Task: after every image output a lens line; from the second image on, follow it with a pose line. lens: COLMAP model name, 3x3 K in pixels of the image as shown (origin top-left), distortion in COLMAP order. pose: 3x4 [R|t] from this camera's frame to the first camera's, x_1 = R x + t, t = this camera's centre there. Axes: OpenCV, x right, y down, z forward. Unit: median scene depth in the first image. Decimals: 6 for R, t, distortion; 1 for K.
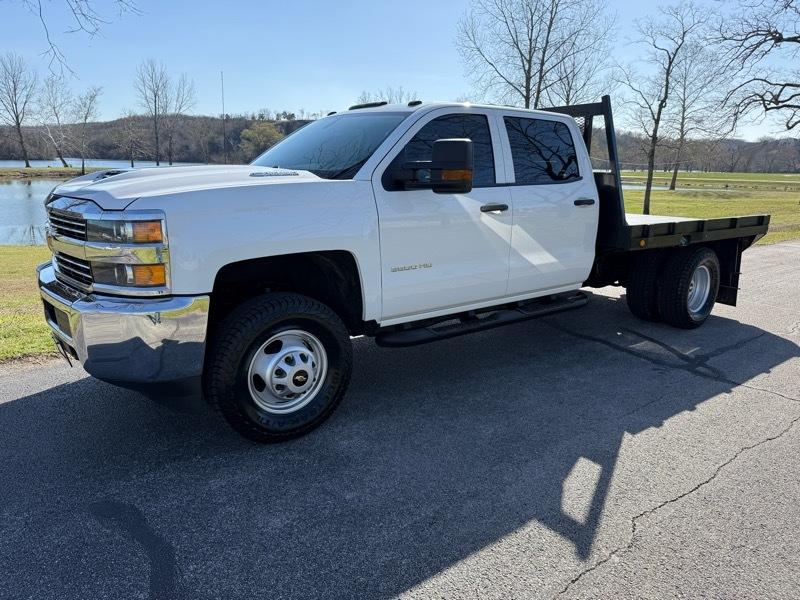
lens RADIAL K [[576.3, 0, 398.9], [0, 576.3, 279.8], [0, 0, 1]] dist [0.008286, 0.002166]
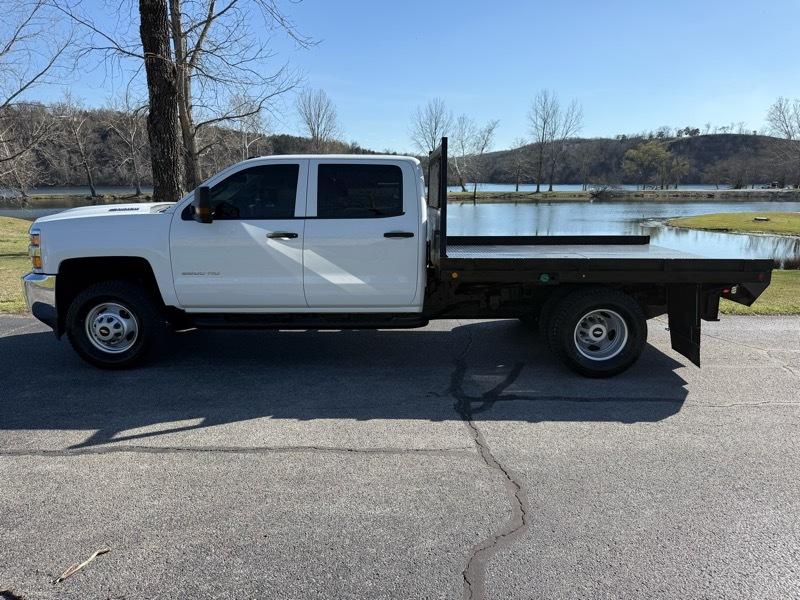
lens RADIAL K [[563.5, 0, 401.5], [0, 563.5, 296.6], [0, 0, 1]] dist [0.070677, -0.098159]
pose [[0.789584, 0.103020, -0.604933, 0.844083], [-0.105647, 0.993909, 0.031367, -0.040476], [0.604479, 0.039143, 0.795659, 0.111462]]
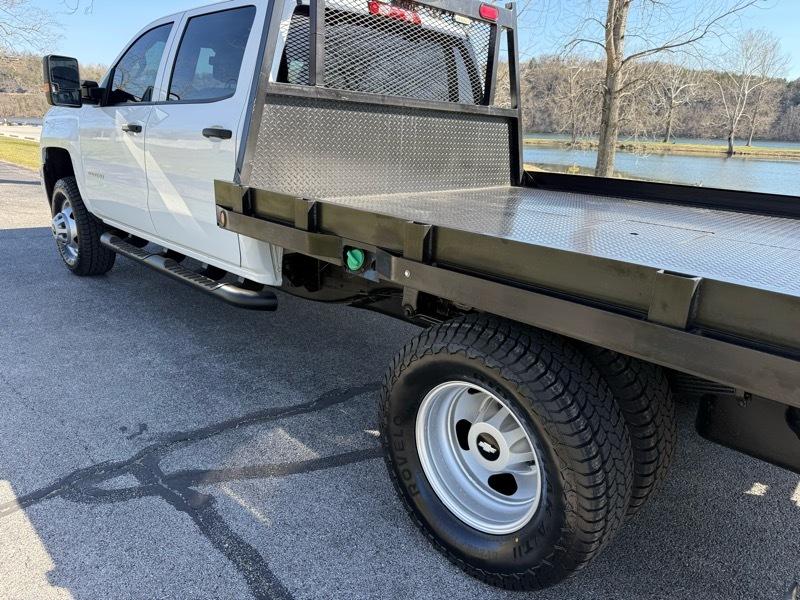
lens RADIAL K [[565.2, 0, 406.0], [0, 565.2, 300.9], [0, 0, 1]] dist [0.046900, -0.058229]
pose [[0.120393, 0.280440, -0.952291, 0.819744], [-0.225839, 0.941854, 0.248814, -0.136951], [0.966697, 0.185109, 0.176727, 0.944433]]
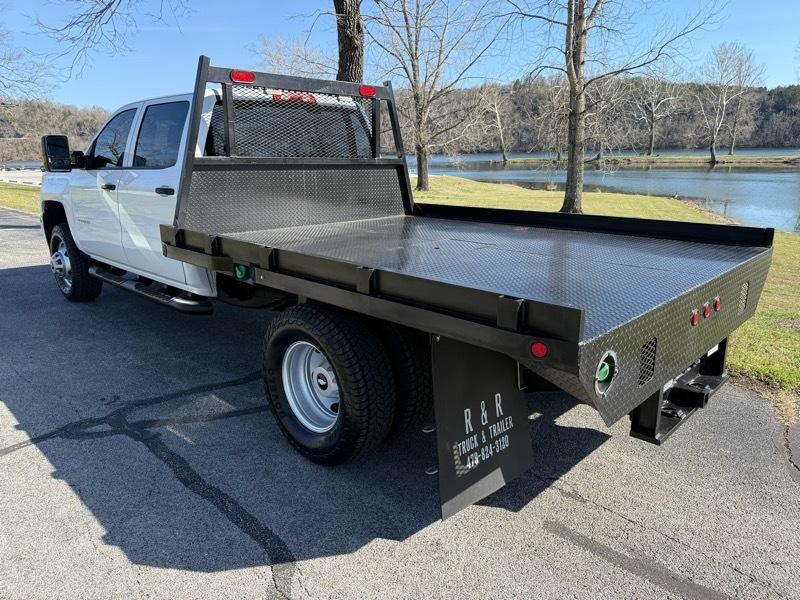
lens RADIAL K [[563.5, 0, 401.5], [0, 563.5, 296.6], [0, 0, 1]] dist [0.070677, -0.098159]
pose [[0.127347, 0.229004, -0.965059, 1.042415], [-0.178907, 0.962326, 0.204747, -0.186452], [0.975590, 0.146582, 0.163520, 1.038706]]
